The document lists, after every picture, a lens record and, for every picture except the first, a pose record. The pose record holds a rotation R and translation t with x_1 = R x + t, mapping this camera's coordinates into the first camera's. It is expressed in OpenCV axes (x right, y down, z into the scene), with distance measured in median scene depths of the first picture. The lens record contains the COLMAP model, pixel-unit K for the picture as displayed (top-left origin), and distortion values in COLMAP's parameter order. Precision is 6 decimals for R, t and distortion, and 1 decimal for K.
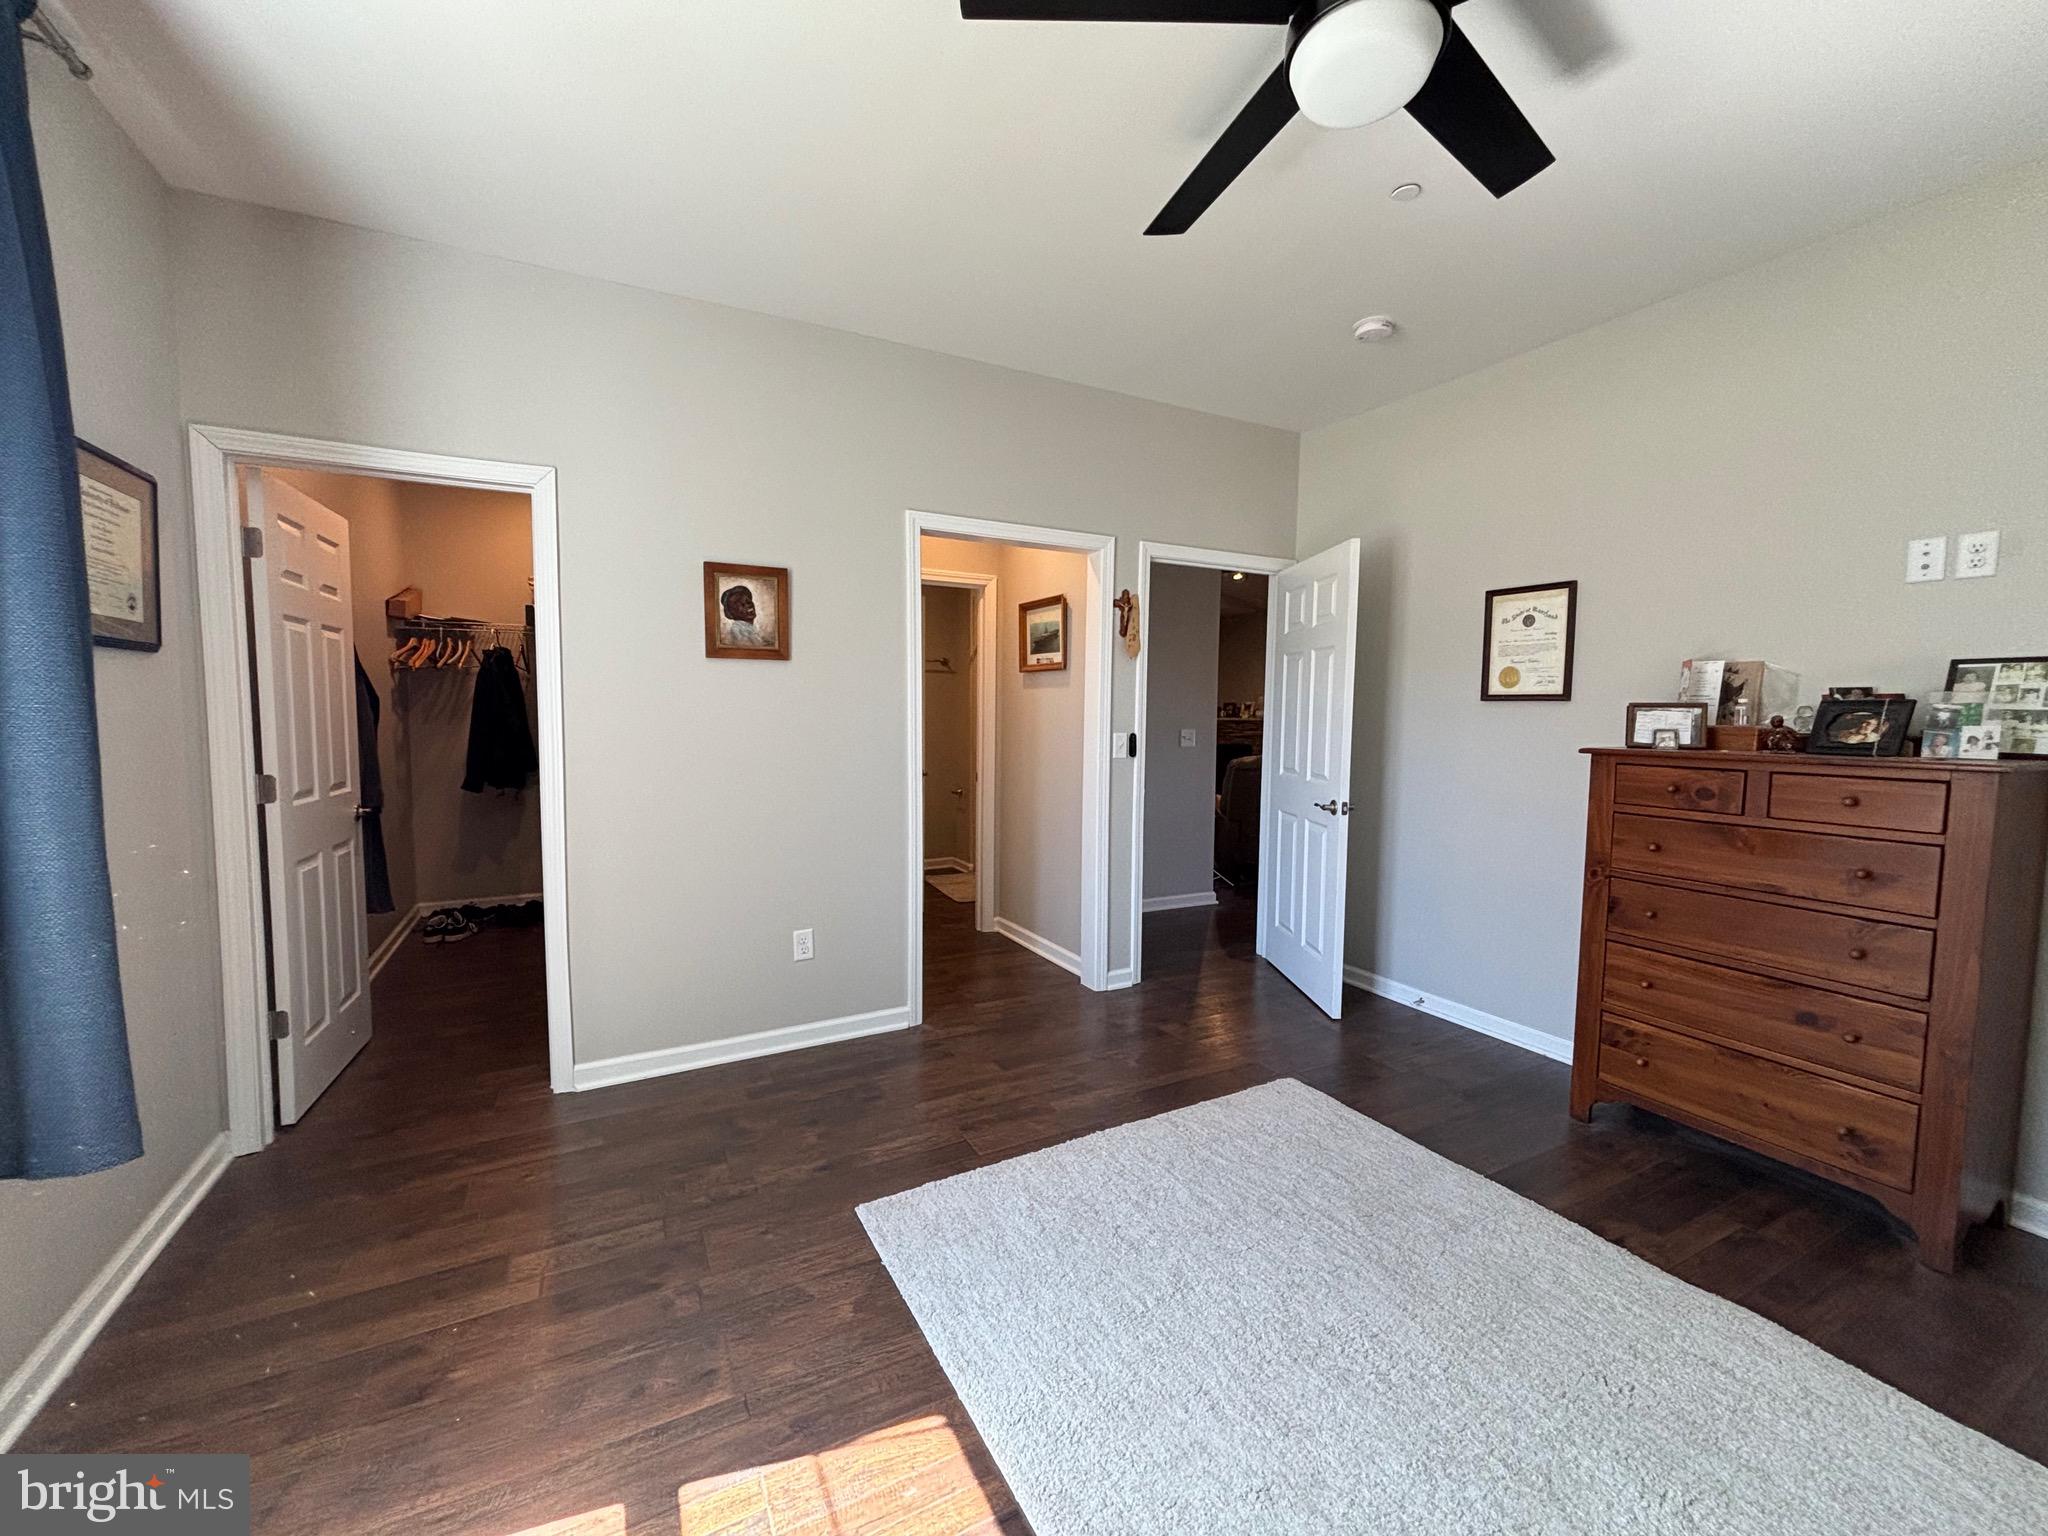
lens RADIAL K [[820.8, 0, 1024.2], [0, 820.8, 774.4], [0, 0, 1]] dist [-0.006777, -0.000519]
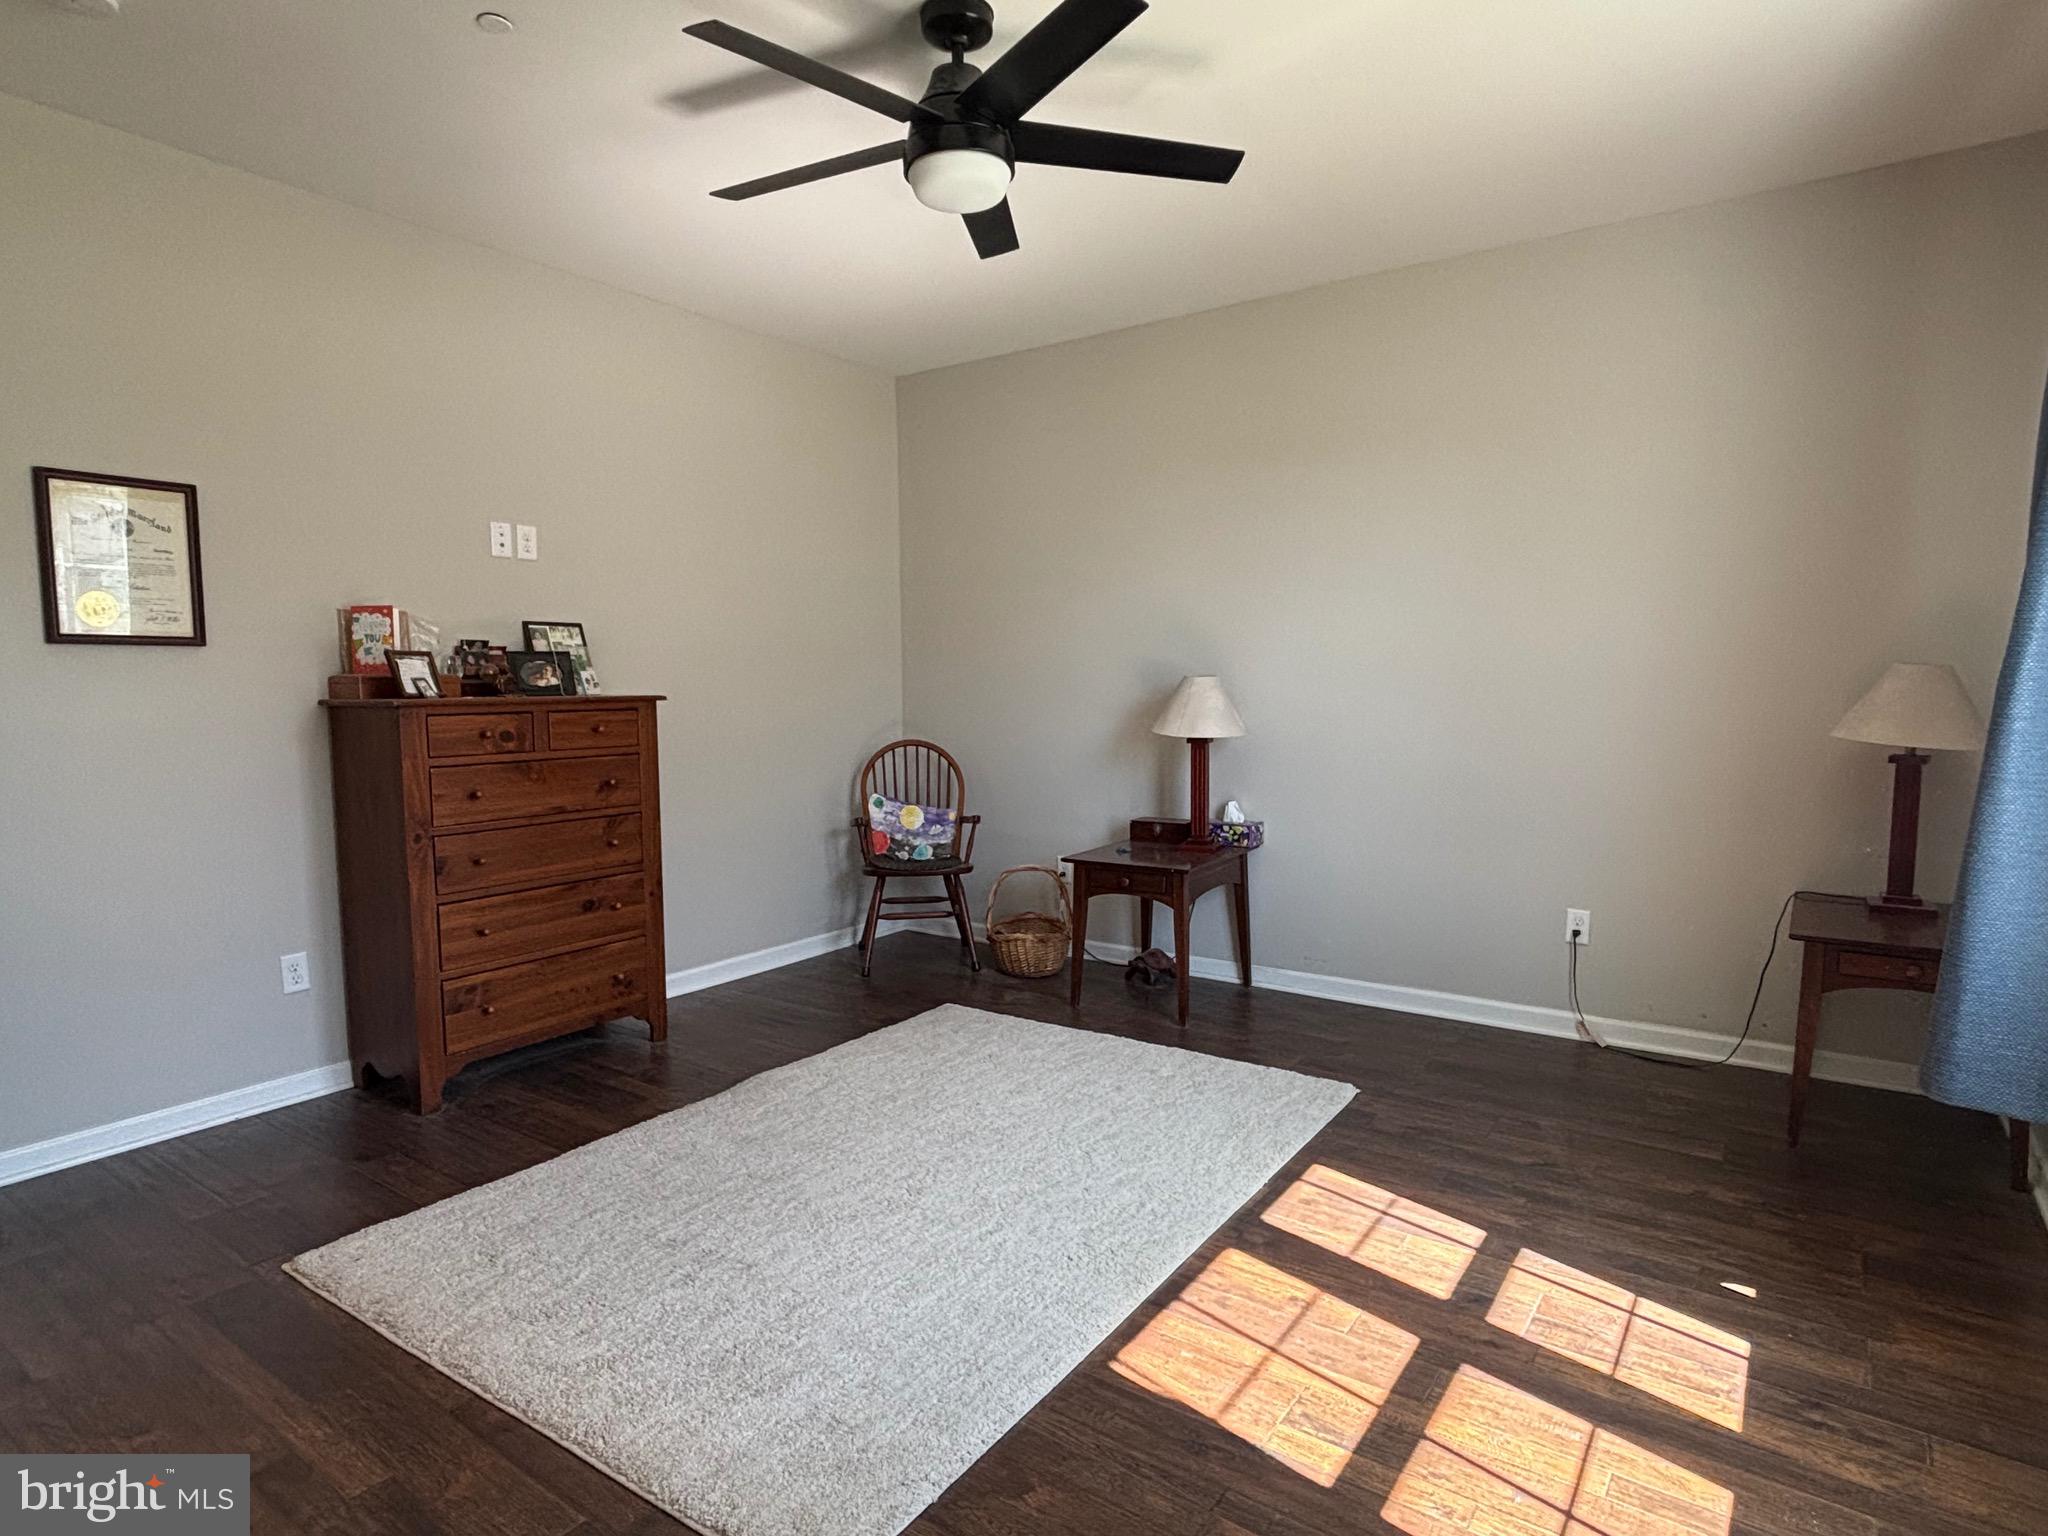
lens RADIAL K [[1127.0, 0, 1032.5], [0, 1127.0, 756.9], [0, 0, 1]] dist [-0.001137, -0.009074]
pose [[-0.456968, -0.070866, 0.886655, -0.634441], [0.069727, 0.990900, 0.115134, -0.057280], [-0.886746, 0.114436, -0.447869, 0.838395]]
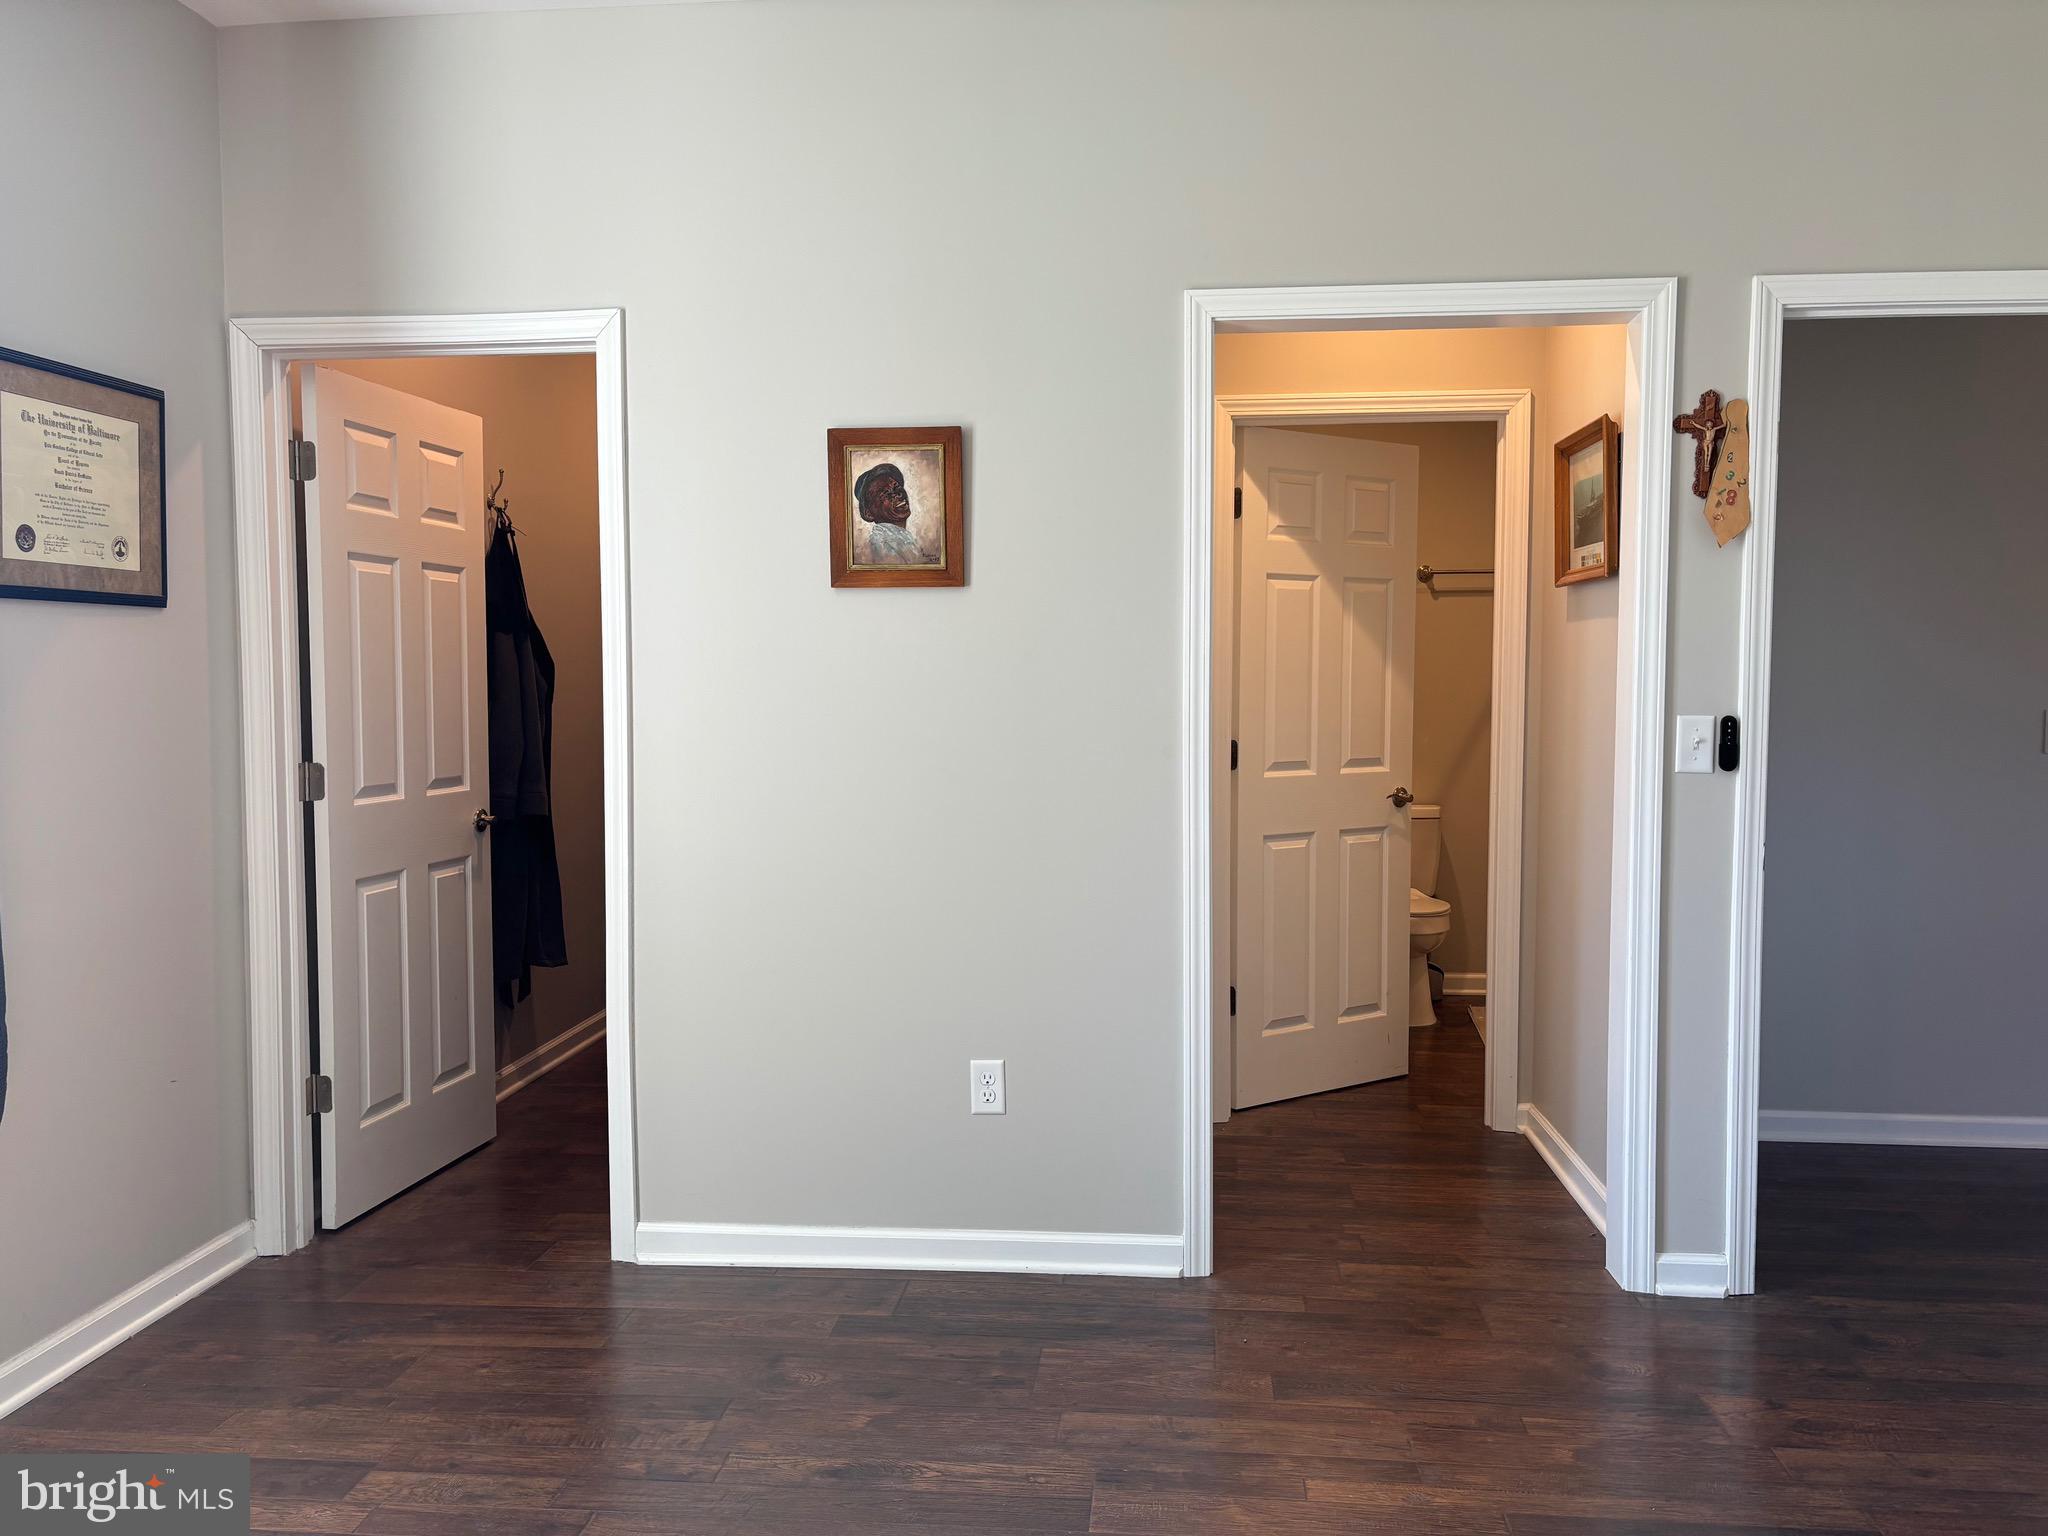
lens RADIAL K [[1544.8, 0, 1008.6], [0, 1544.8, 775.5], [0, 0, 1]] dist [0.053032, -0.055486]
pose [[0.830425, 0.024636, -0.556585, 0.359702], [-0.033721, 0.999413, -0.006074, -0.000881], [0.556109, 0.023812, 0.830768, 0.126270]]
